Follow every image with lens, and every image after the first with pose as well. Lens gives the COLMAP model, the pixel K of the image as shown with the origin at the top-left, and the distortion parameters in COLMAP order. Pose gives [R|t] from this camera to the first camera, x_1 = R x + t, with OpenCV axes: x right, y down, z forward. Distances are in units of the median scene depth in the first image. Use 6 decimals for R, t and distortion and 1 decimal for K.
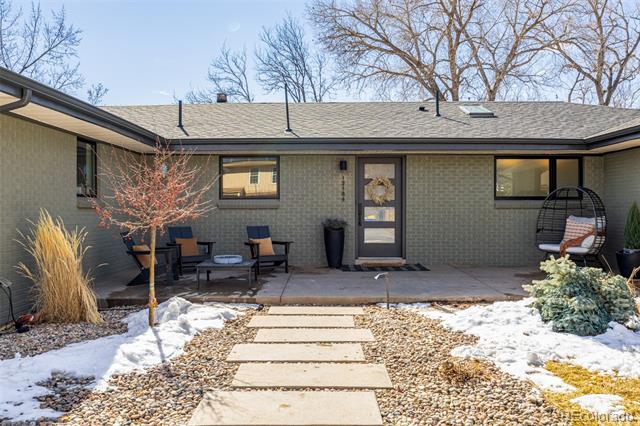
lens RADIAL K [[578.4, 0, 320.0], [0, 578.4, 213.0], [0, 0, 1]] dist [-0.009317, 0.001870]
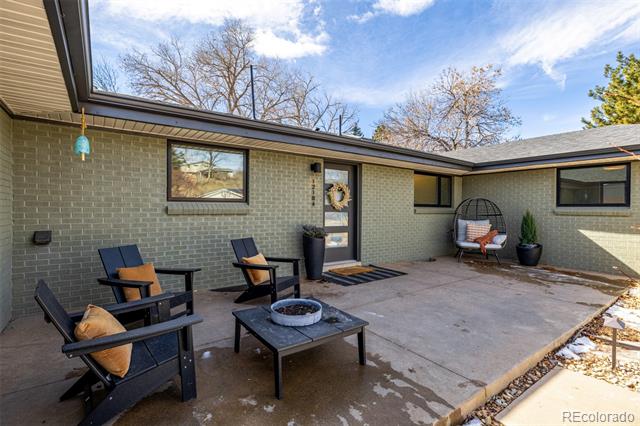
lens RADIAL K [[306.8, 0, 320.0], [0, 306.8, 213.0], [0, 0, 1]] dist [-0.000135, 0.000022]
pose [[0.808317, 0.000019, 0.588748, -0.243222], [-0.003021, 0.999987, 0.004116, -0.011109], [-0.588740, -0.005105, 0.808307, 0.586667]]
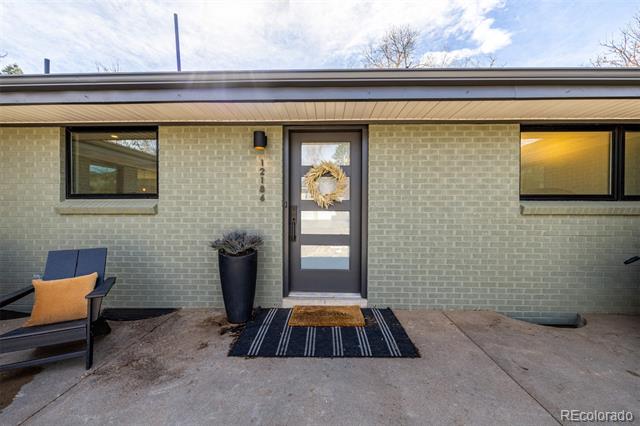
lens RADIAL K [[262.8, 0, 320.0], [0, 262.8, 213.0], [0, 0, 1]] dist [-0.000853, -0.000331]
pose [[0.999693, 0.003070, -0.024594, 0.105827], [-0.002908, 0.999974, 0.006632, -0.010825], [0.024614, -0.006558, 0.999676, 0.725418]]
